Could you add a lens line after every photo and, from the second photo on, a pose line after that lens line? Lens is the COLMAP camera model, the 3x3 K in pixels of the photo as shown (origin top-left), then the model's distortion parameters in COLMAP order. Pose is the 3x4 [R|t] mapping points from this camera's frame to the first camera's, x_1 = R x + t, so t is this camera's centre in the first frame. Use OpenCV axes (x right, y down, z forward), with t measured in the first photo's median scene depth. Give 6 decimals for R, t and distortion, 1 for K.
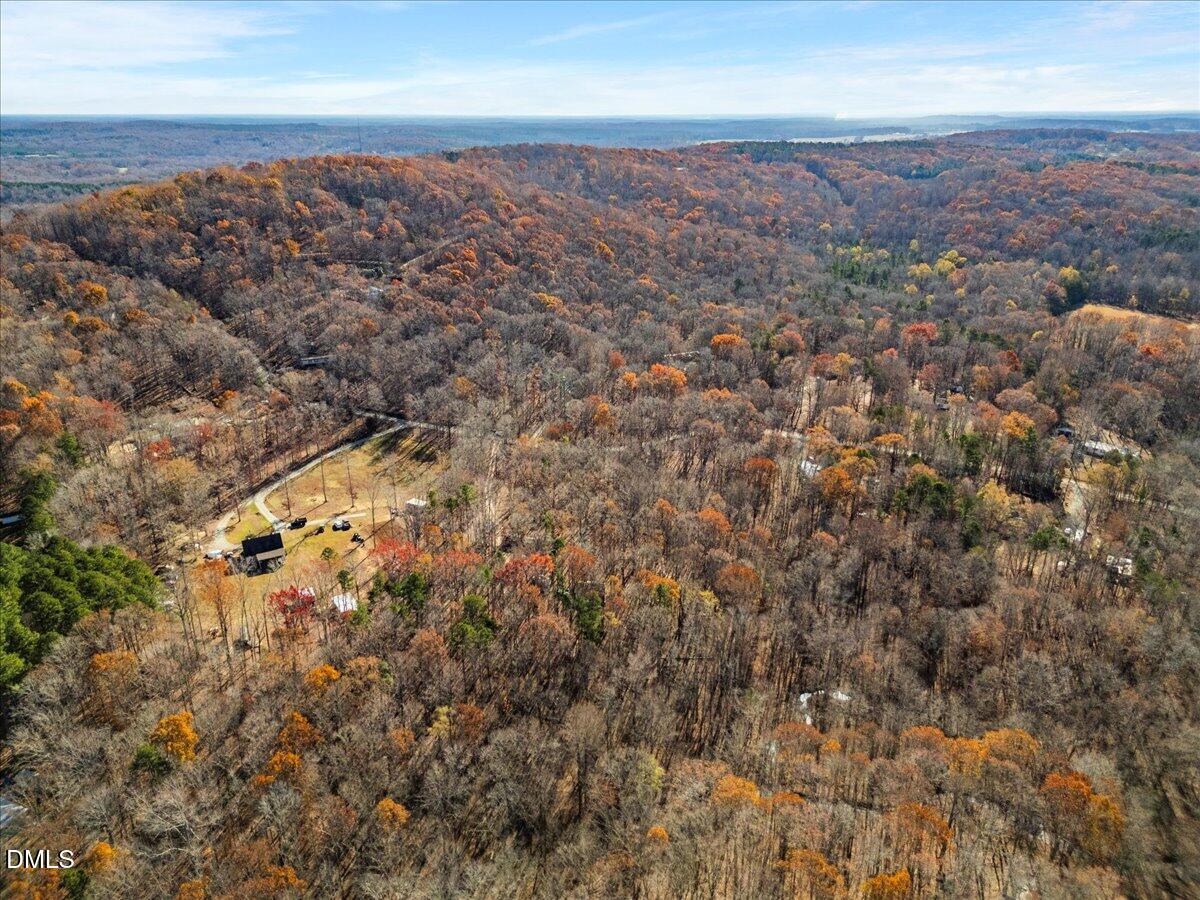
lens RADIAL K [[842.3, 0, 596.5], [0, 842.3, 454.0], [0, 0, 1]] dist [0.079863, -0.078878]
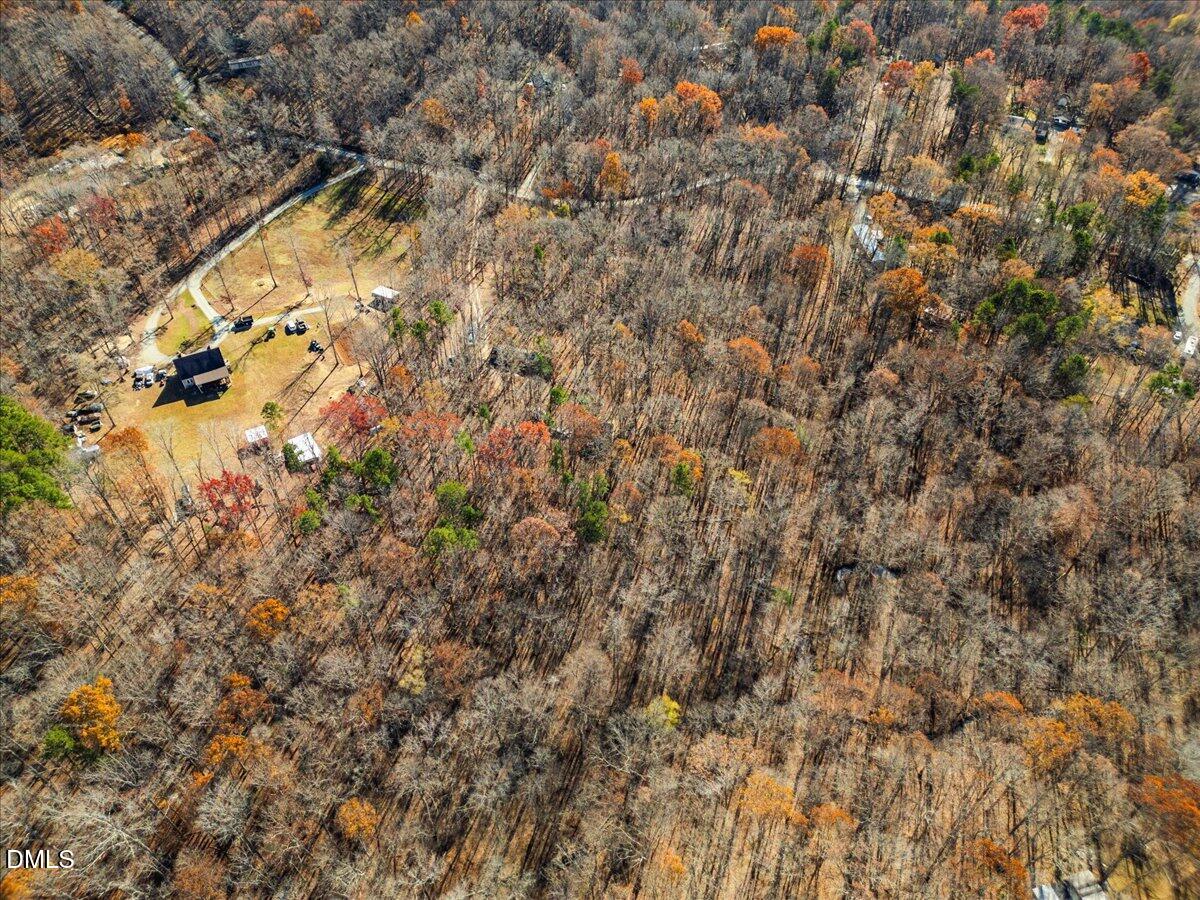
lens RADIAL K [[842.3, 0, 596.5], [0, 842.3, 454.0], [0, 0, 1]] dist [0.079863, -0.078878]
pose [[0.999942, 0.005199, -0.009477, 0.001332], [-0.001067, 0.919906, 0.392138, -0.107062], [0.010757, -0.392105, 0.919858, 0.160344]]
